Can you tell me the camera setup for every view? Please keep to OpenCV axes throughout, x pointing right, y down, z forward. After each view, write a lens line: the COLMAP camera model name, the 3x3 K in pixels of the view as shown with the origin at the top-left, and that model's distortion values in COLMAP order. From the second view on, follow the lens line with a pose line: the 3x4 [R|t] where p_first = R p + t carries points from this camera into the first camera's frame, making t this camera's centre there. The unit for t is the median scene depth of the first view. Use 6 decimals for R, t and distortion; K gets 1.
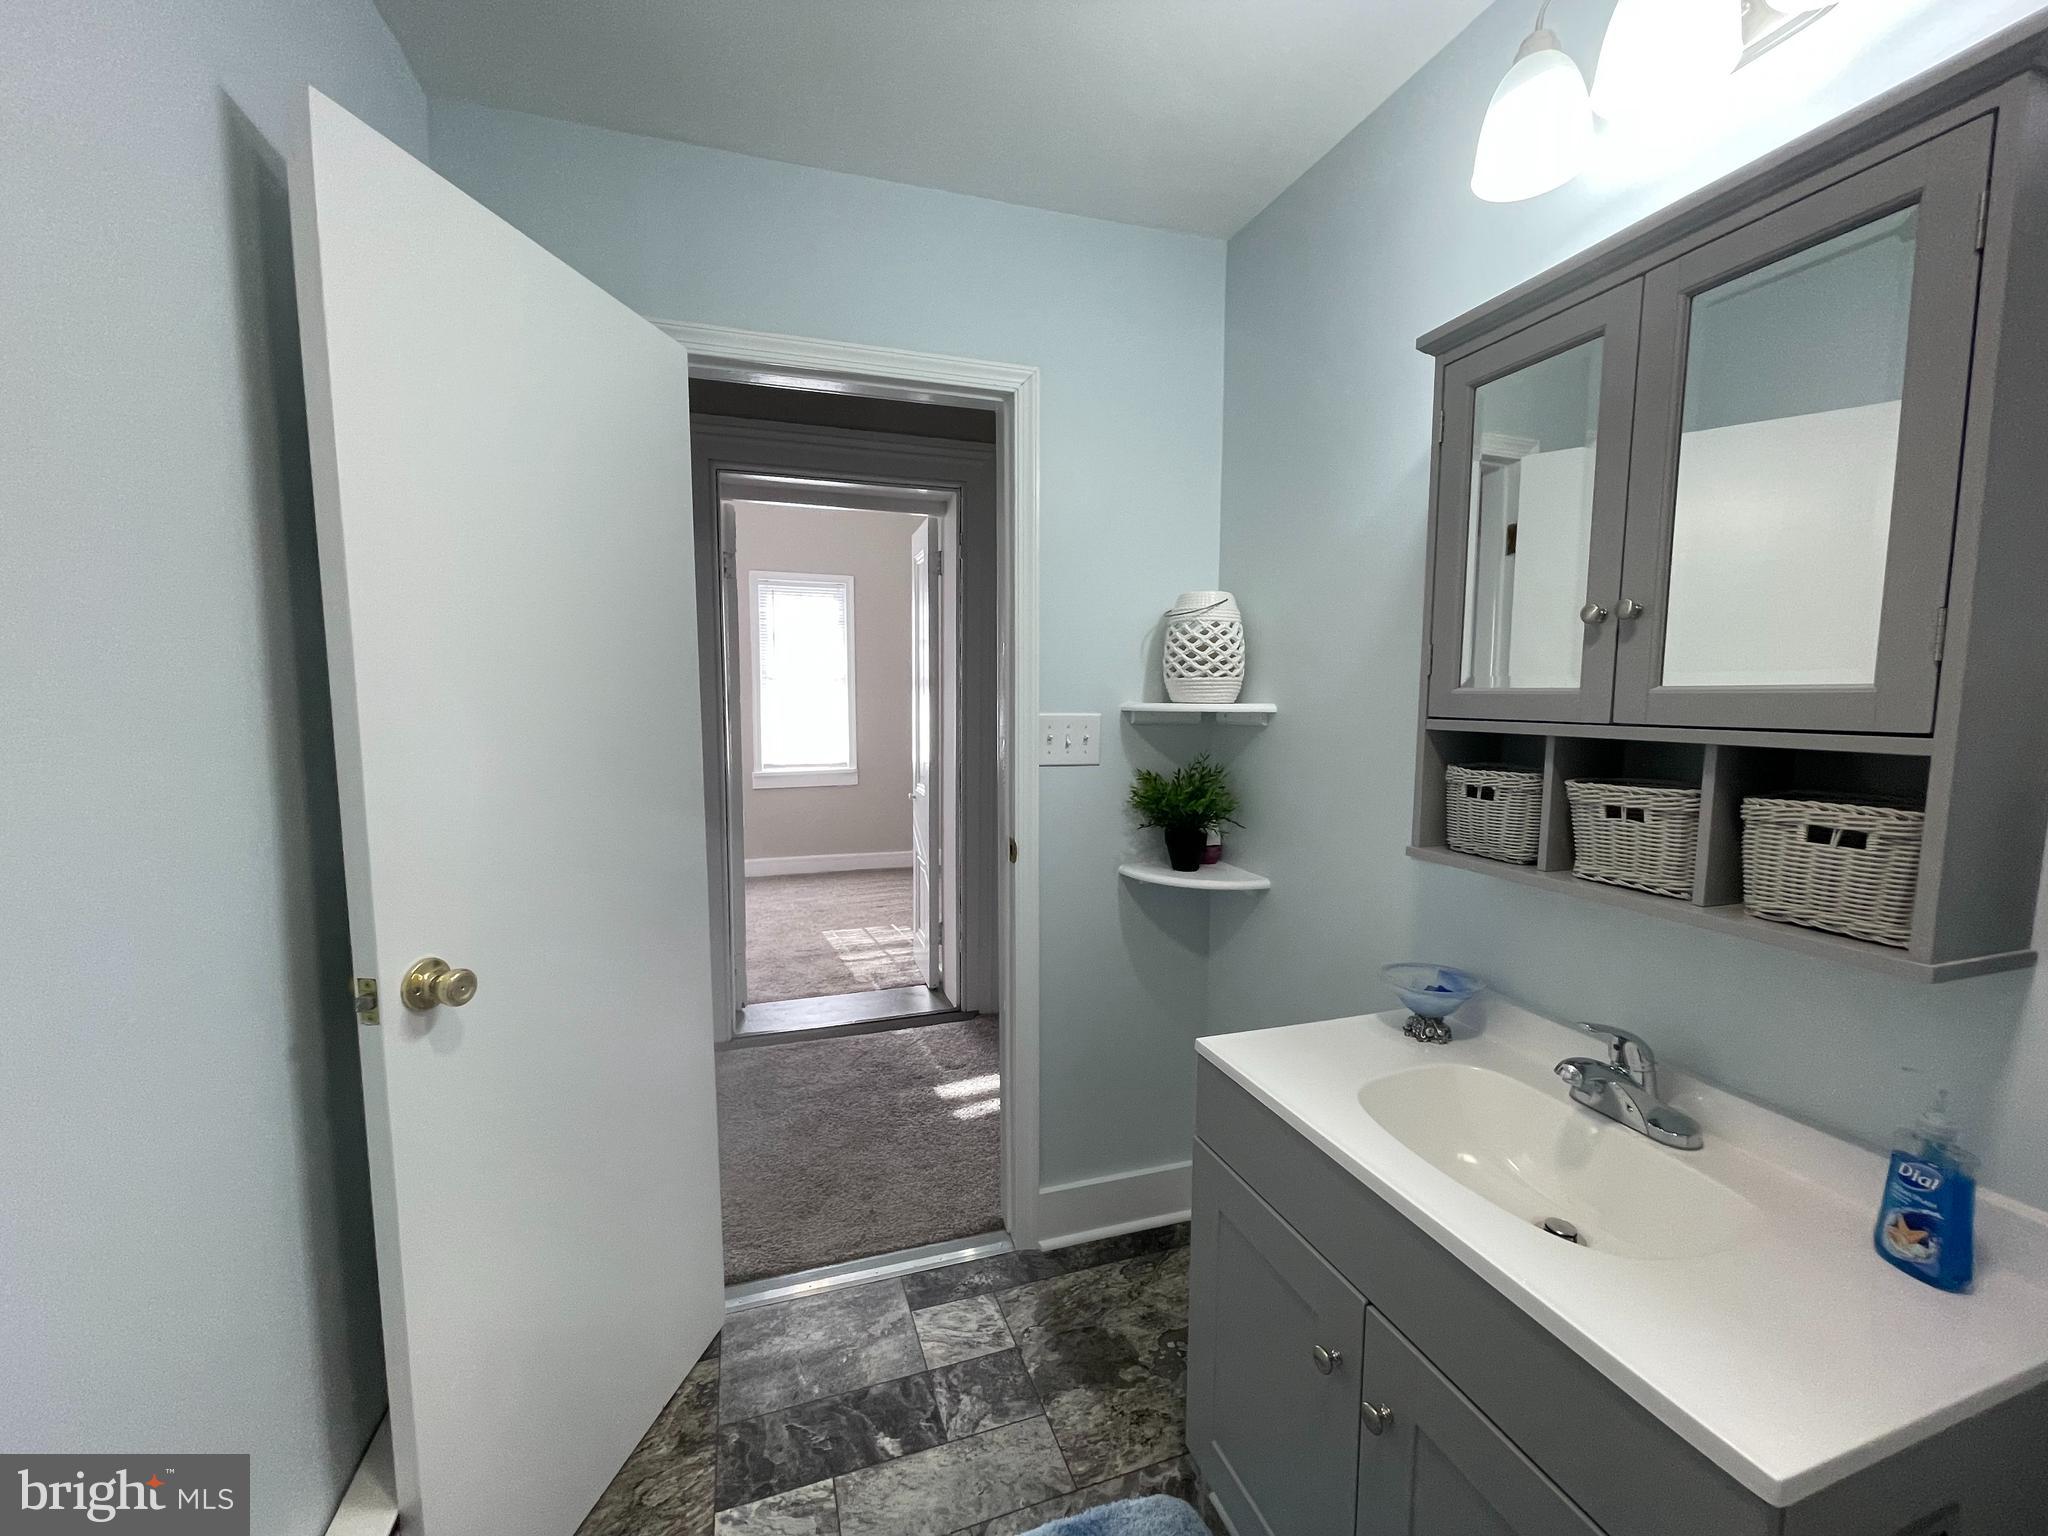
lens RADIAL K [[830.6, 0, 1020.9], [0, 830.6, 767.8], [0, 0, 1]] dist [-0.012112, 0.006733]
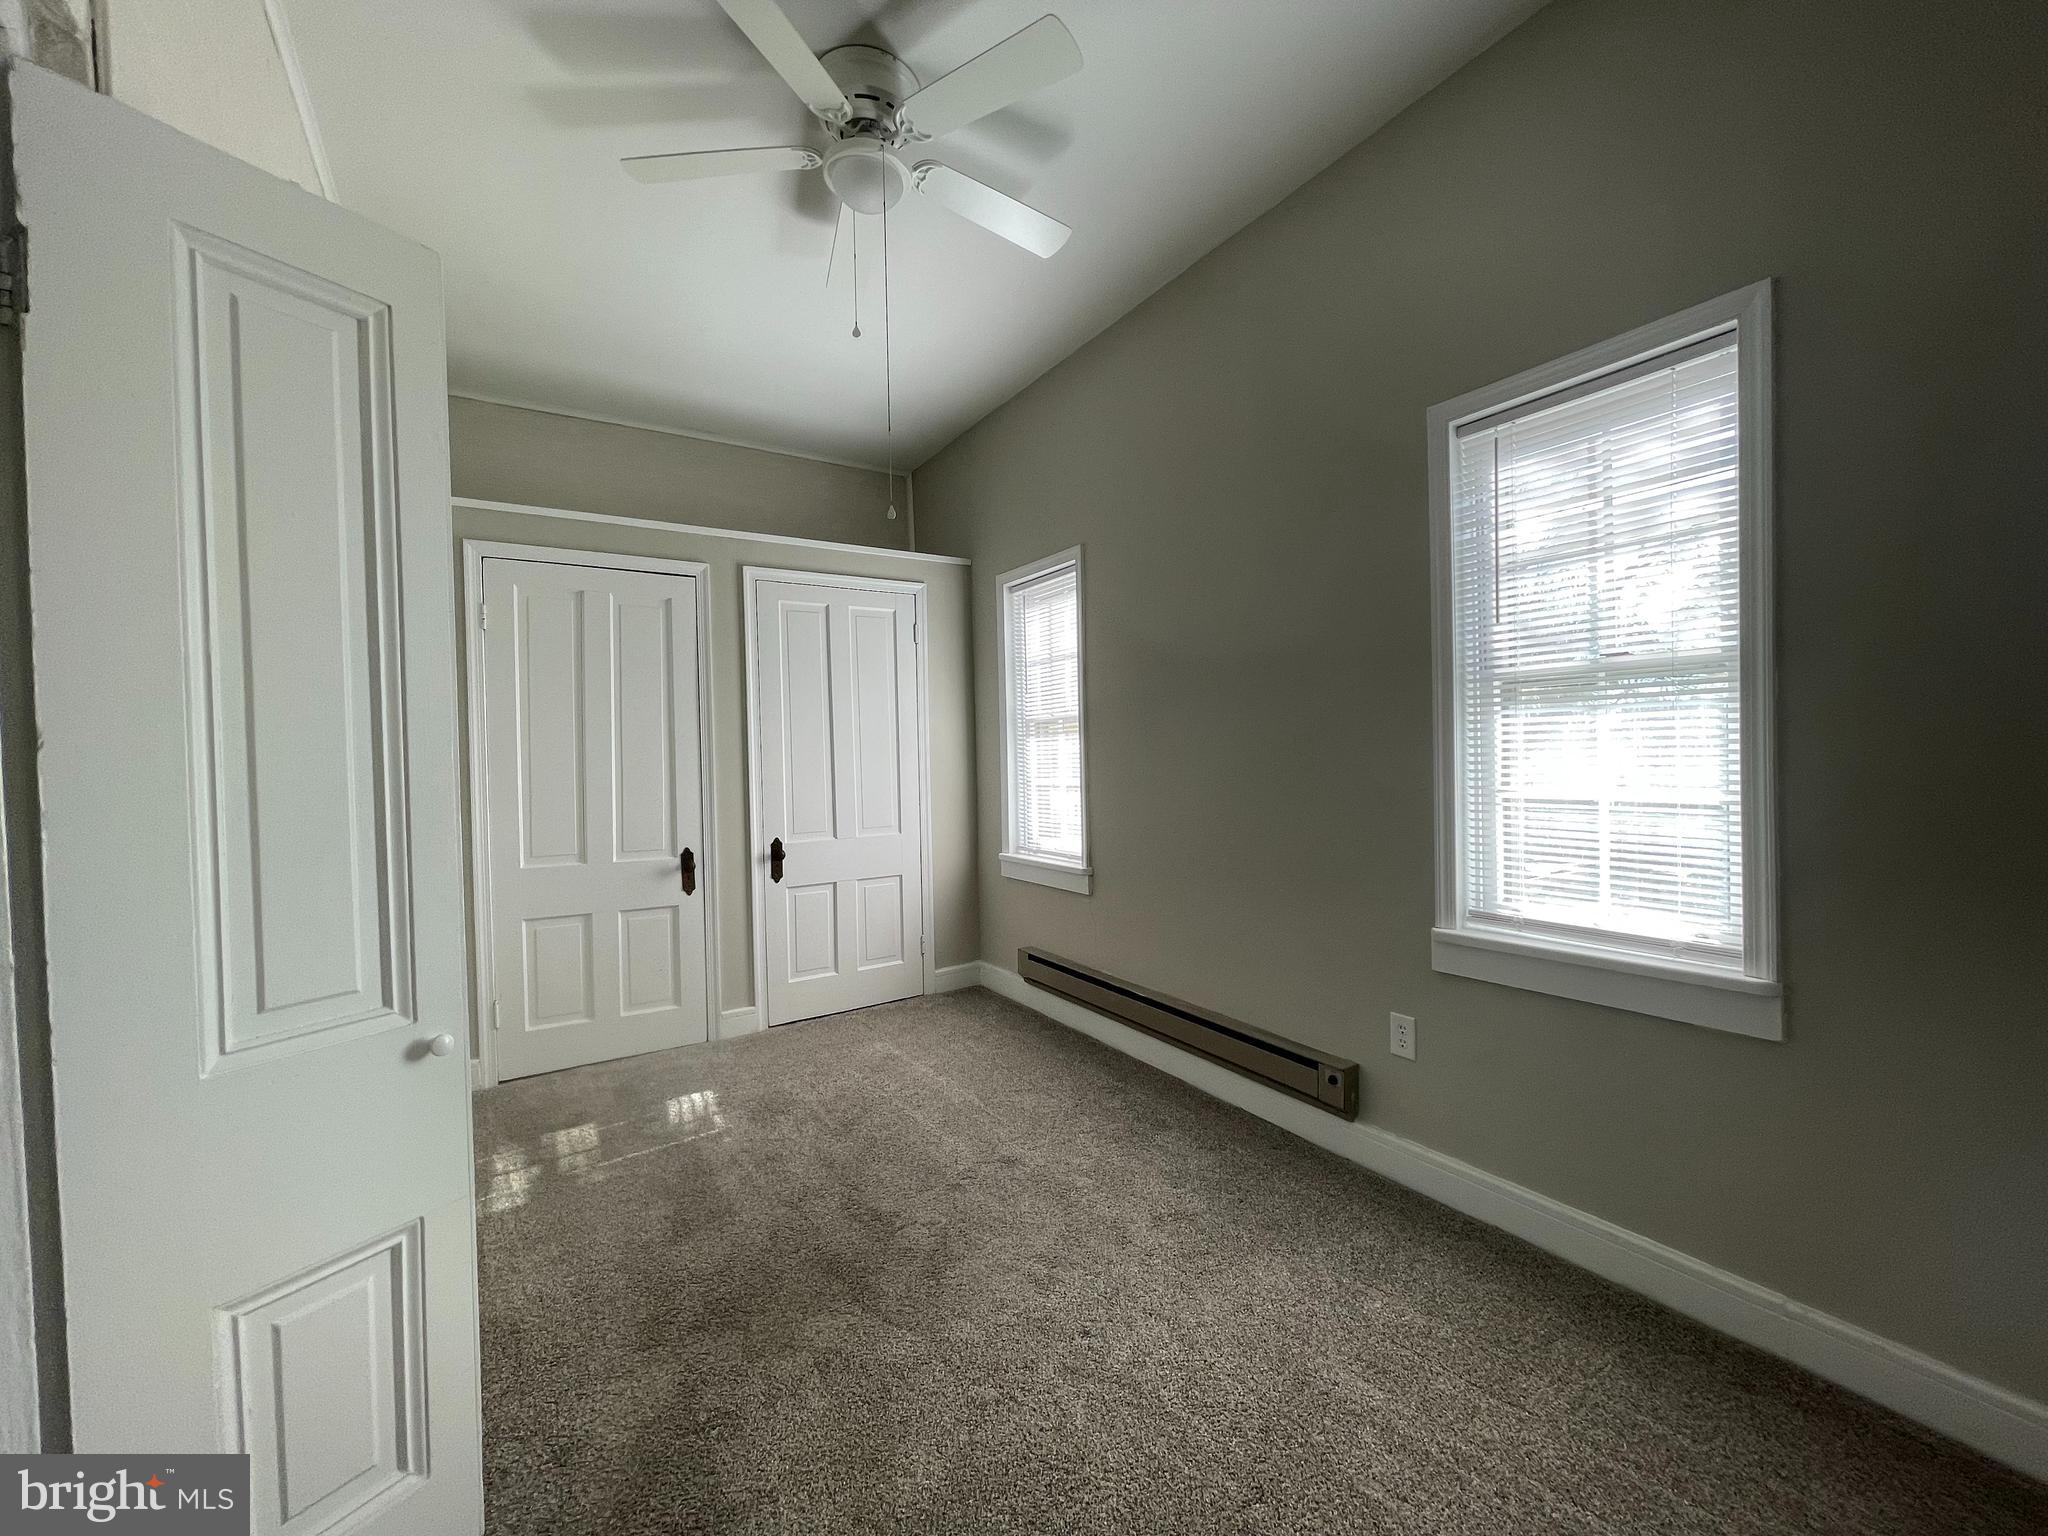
lens RADIAL K [[825.8, 0, 1020.8], [0, 825.8, 771.5], [0, 0, 1]] dist [-0.002274, -0.000105]
pose [[0.233075, 0.011276, -0.972393, 0.004630], [-0.064587, 0.997904, -0.003909, -0.073556], [0.970312, 0.063715, 0.233315, 1.000980]]
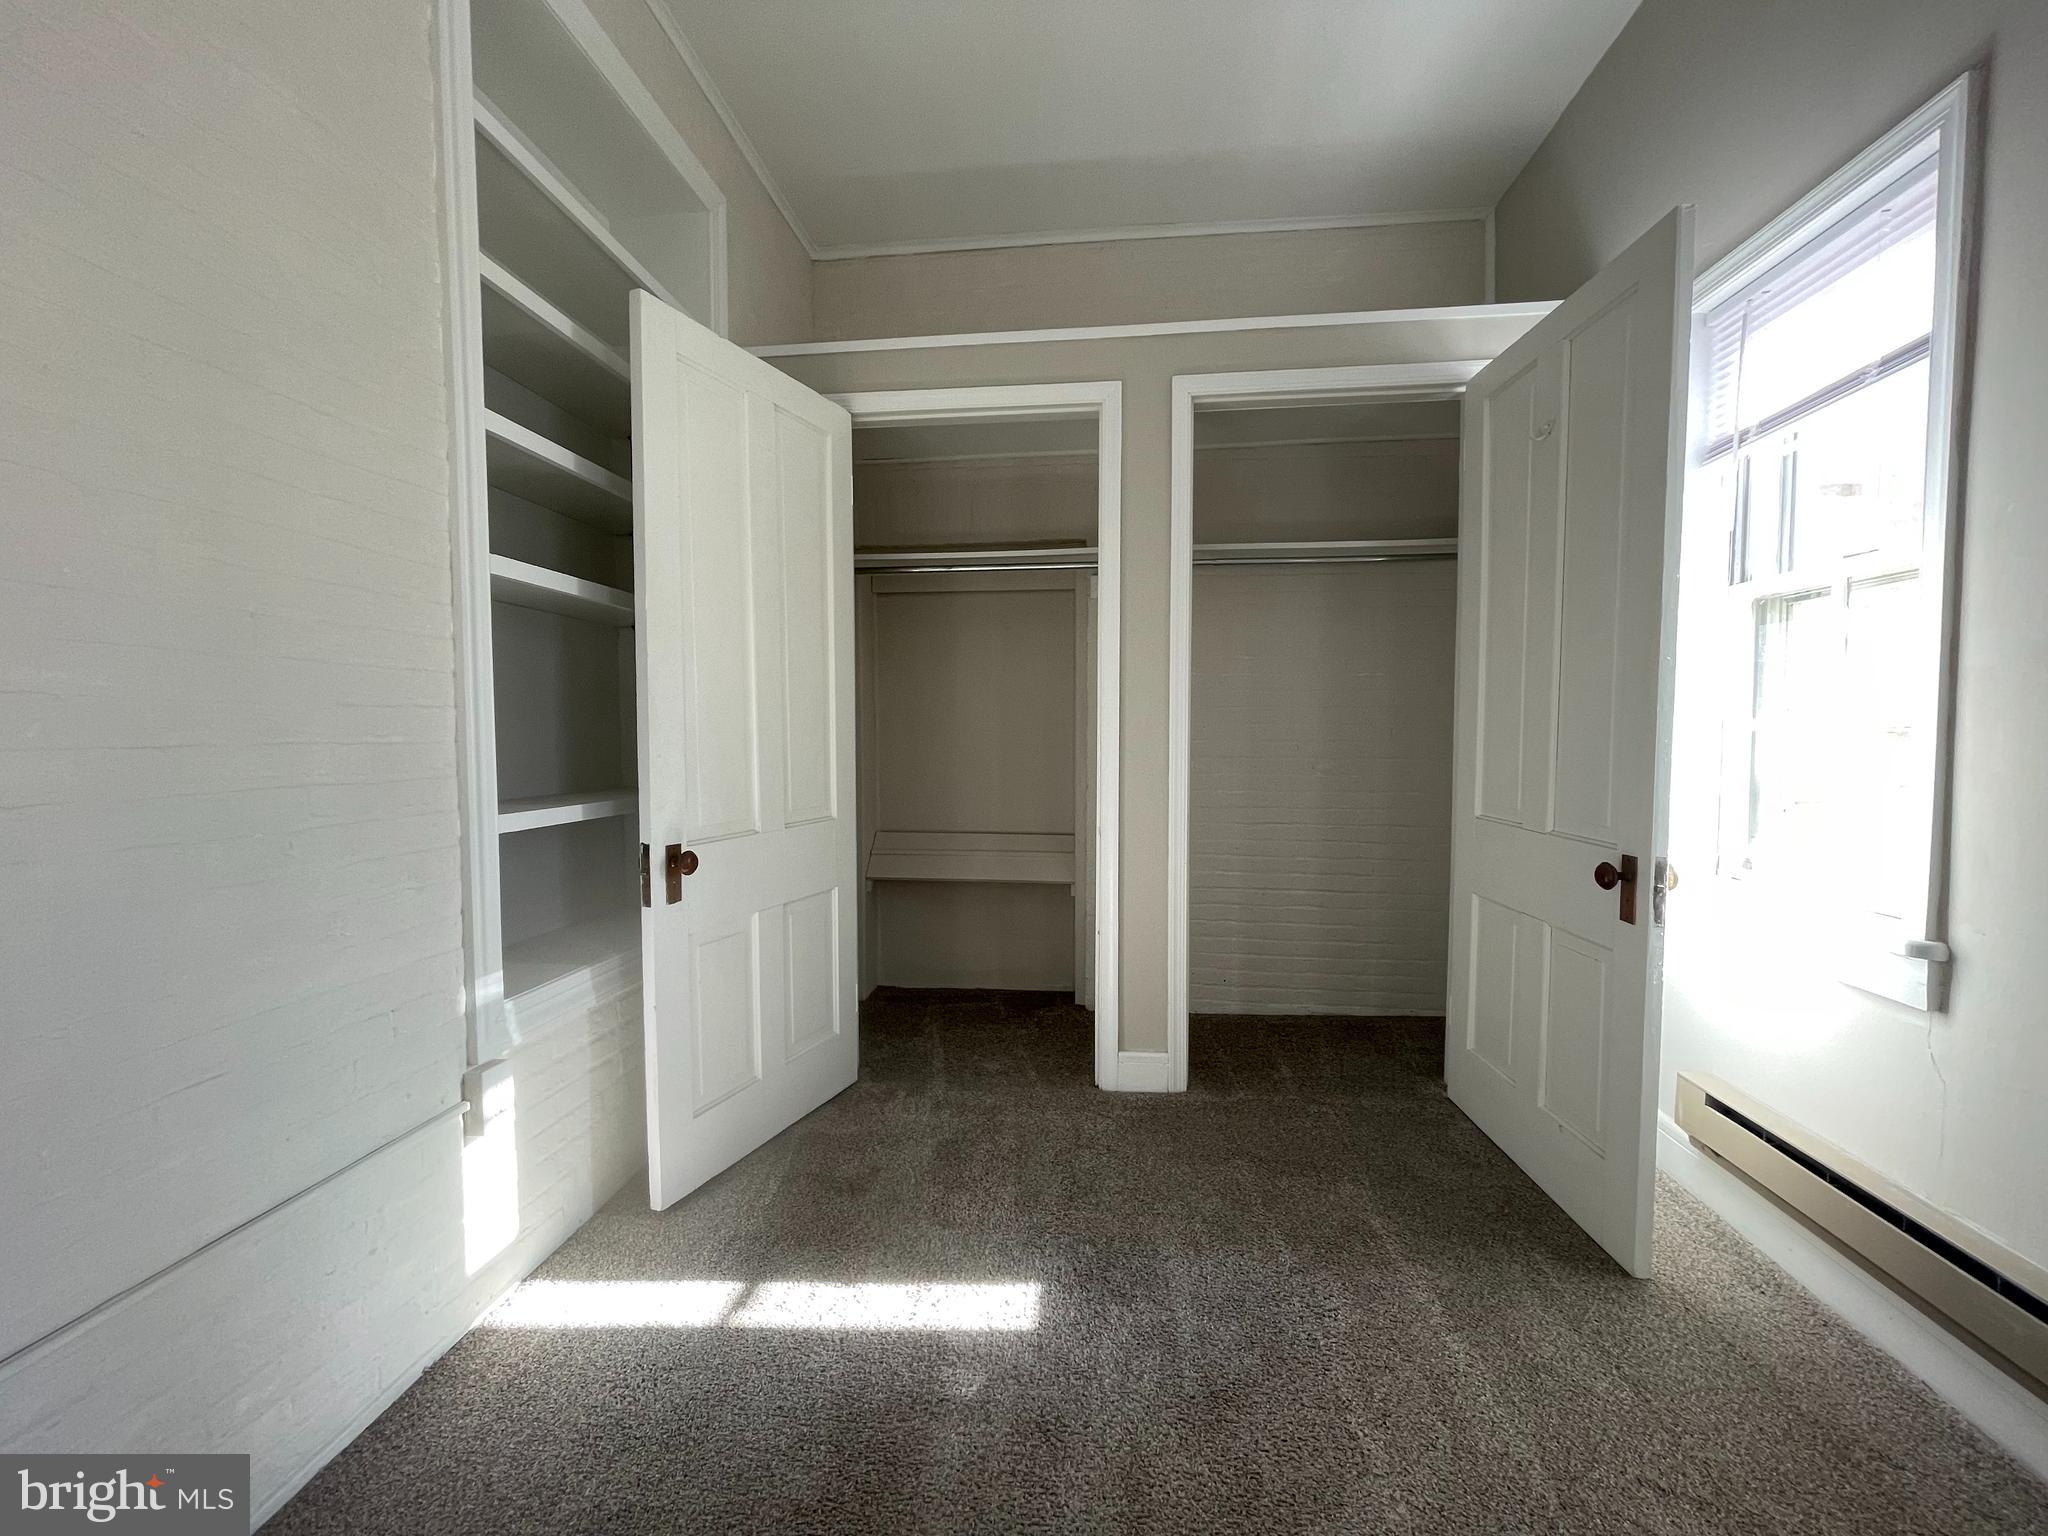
lens RADIAL K [[825.8, 0, 1020.8], [0, 825.8, 771.5], [0, 0, 1]] dist [-0.002274, -0.000105]
pose [[-0.428402, 0.049268, -0.902244, -0.357359], [-0.076318, 0.992972, 0.090460, -0.052157], [0.900360, 0.107611, -0.421631, 1.079276]]
